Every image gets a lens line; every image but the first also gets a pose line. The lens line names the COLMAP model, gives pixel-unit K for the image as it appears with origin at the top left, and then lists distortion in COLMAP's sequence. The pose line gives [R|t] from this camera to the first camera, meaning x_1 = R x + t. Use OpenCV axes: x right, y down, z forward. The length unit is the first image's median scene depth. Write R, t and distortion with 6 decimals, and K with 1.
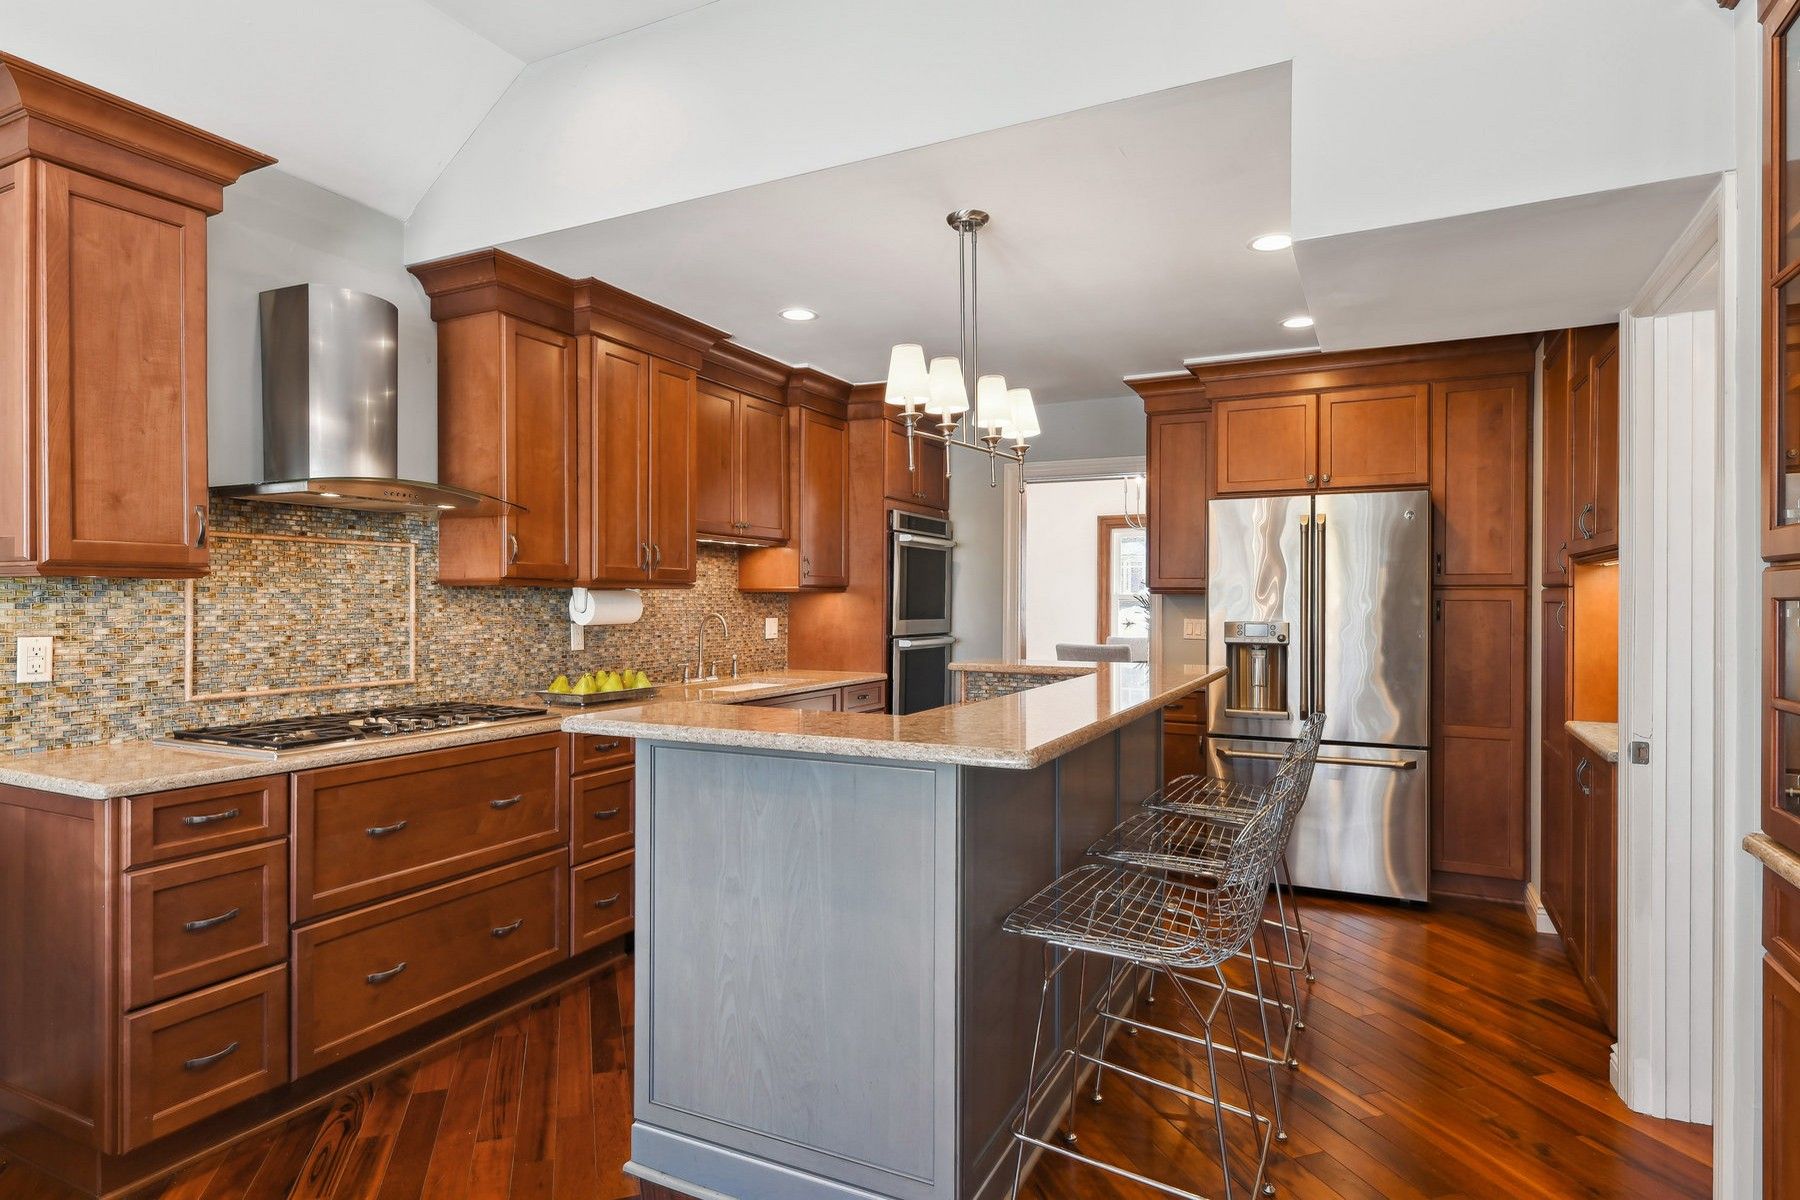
lens RADIAL K [[988.8, 0, 911.6], [0, 988.8, 603.2], [0, 0, 1]] dist [0.008803, 0.001789]
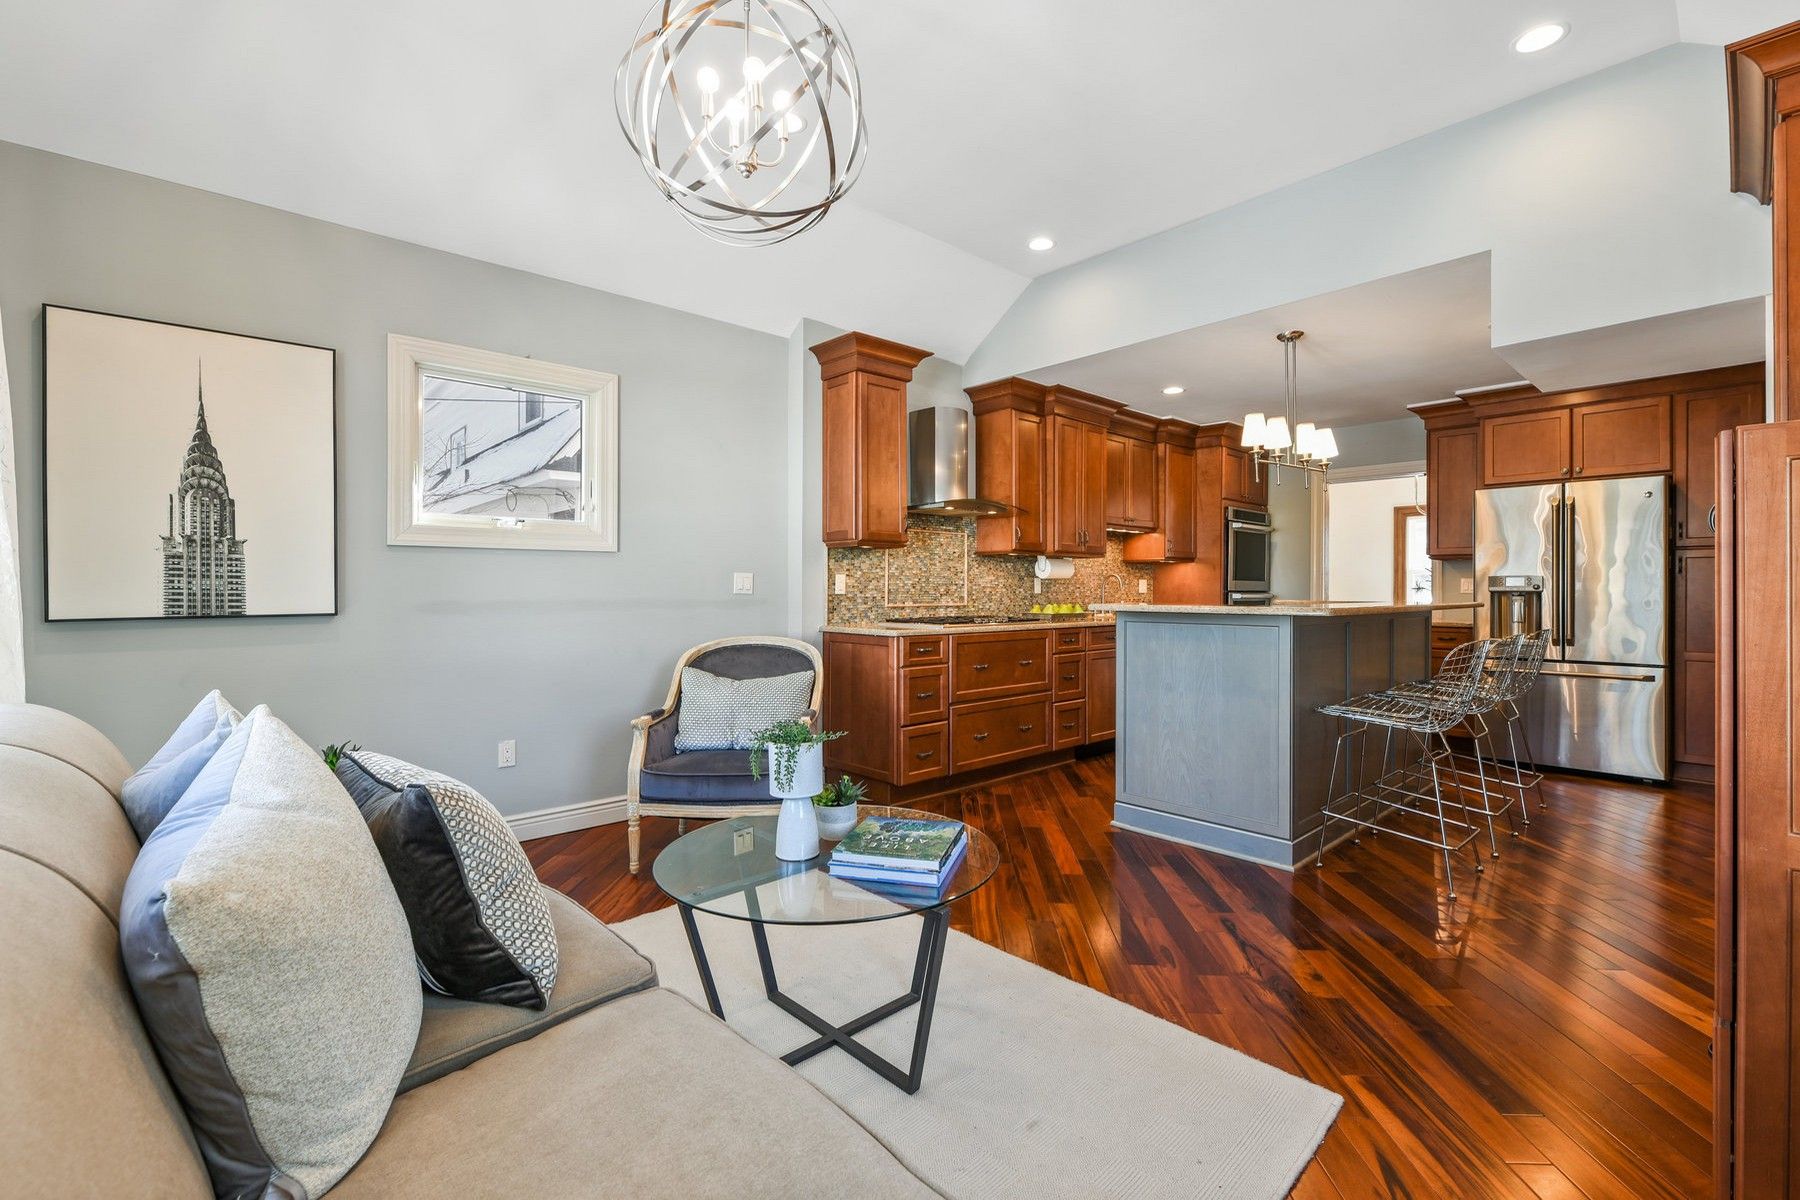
lens RADIAL K [[808.2, 0, 890.0], [0, 808.2, 589.6], [0, 0, 1]] dist [0.003673, 0.000252]
pose [[0.927707, -0.001256, -0.373307, -0.055413], [-0.000357, 0.999991, -0.004252, 0.055034], [0.373309, 0.004077, 0.927698, -0.492400]]
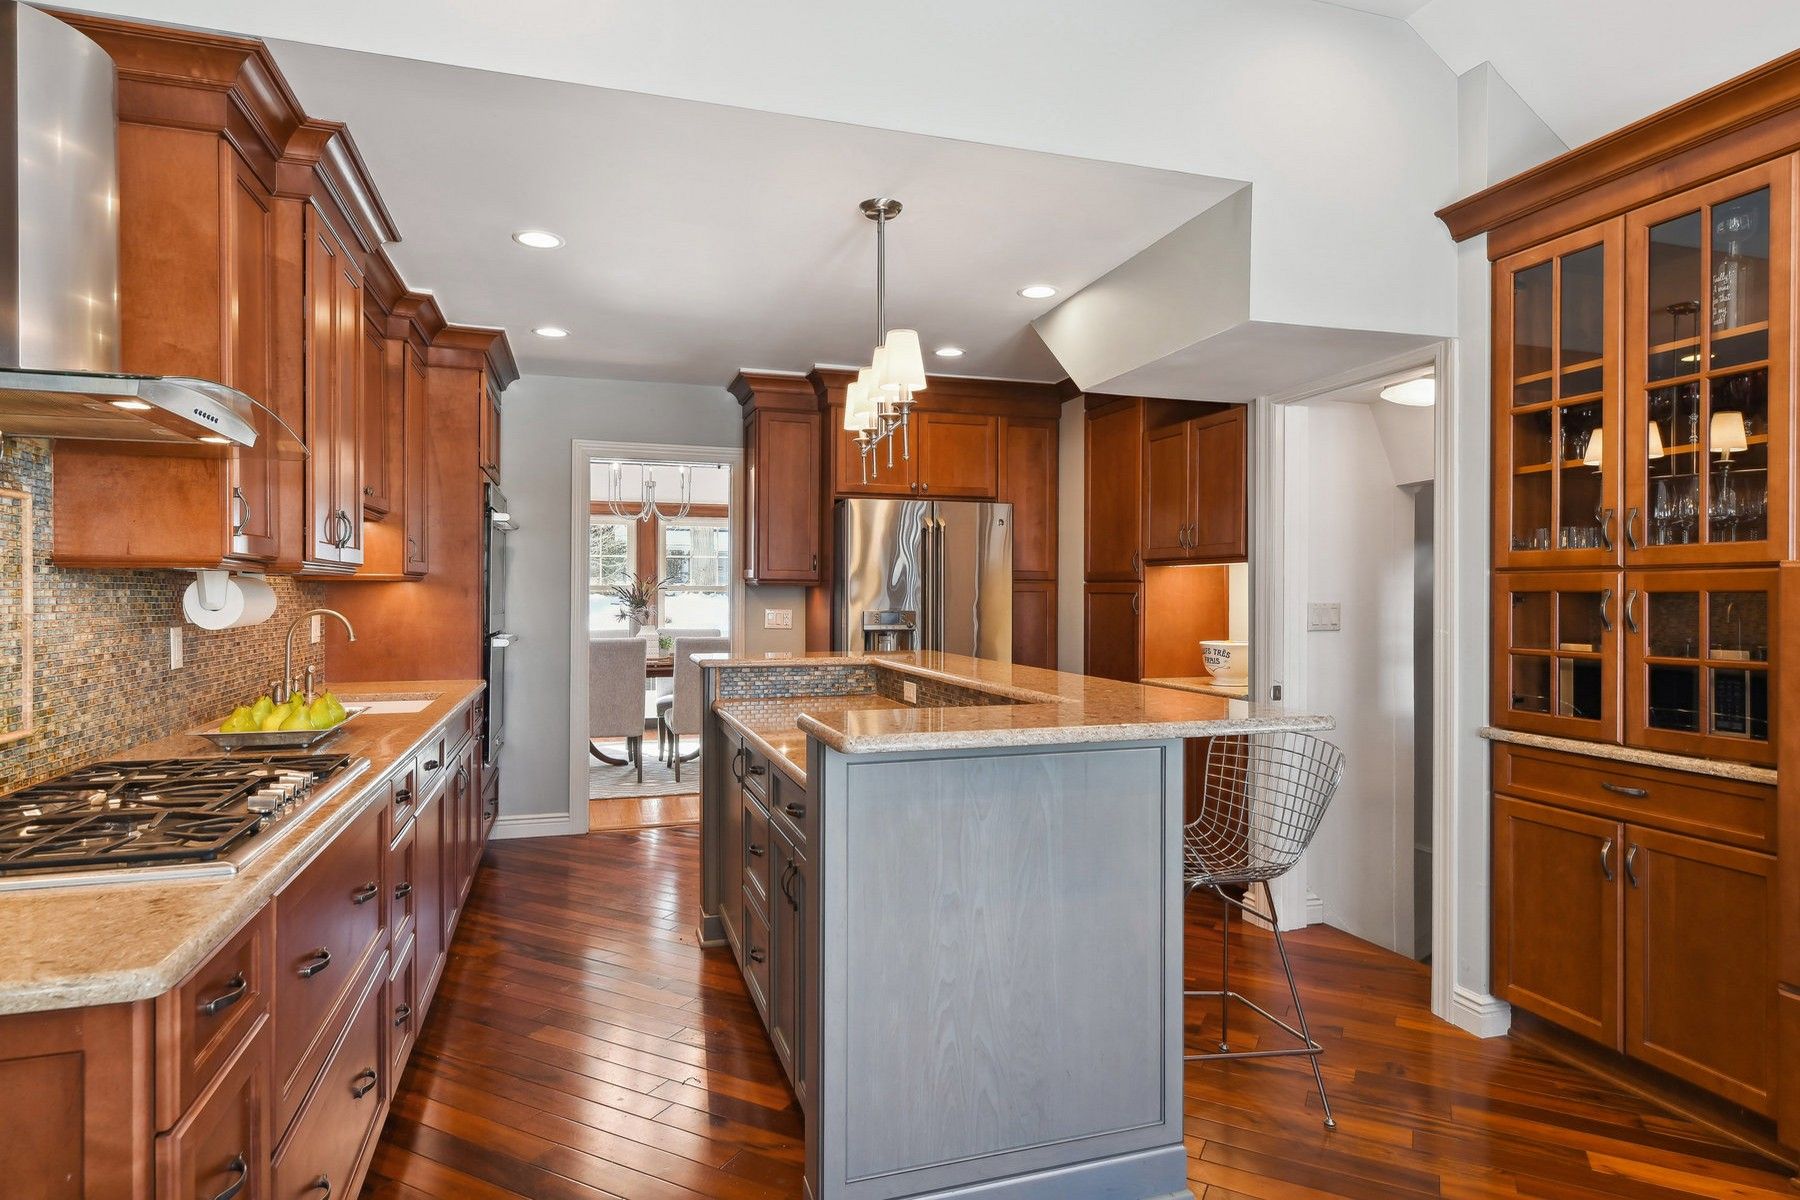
lens RADIAL K [[988.8, 0, 903.3], [0, 988.8, 597.6], [0, 0, 1]] dist [0.008803, 0.001789]
pose [[0.717630, -0.005669, 0.696401, -0.527839], [0.002904, 0.999983, 0.005147, -0.001423], [-0.696418, -0.001672, 0.717634, 0.230838]]
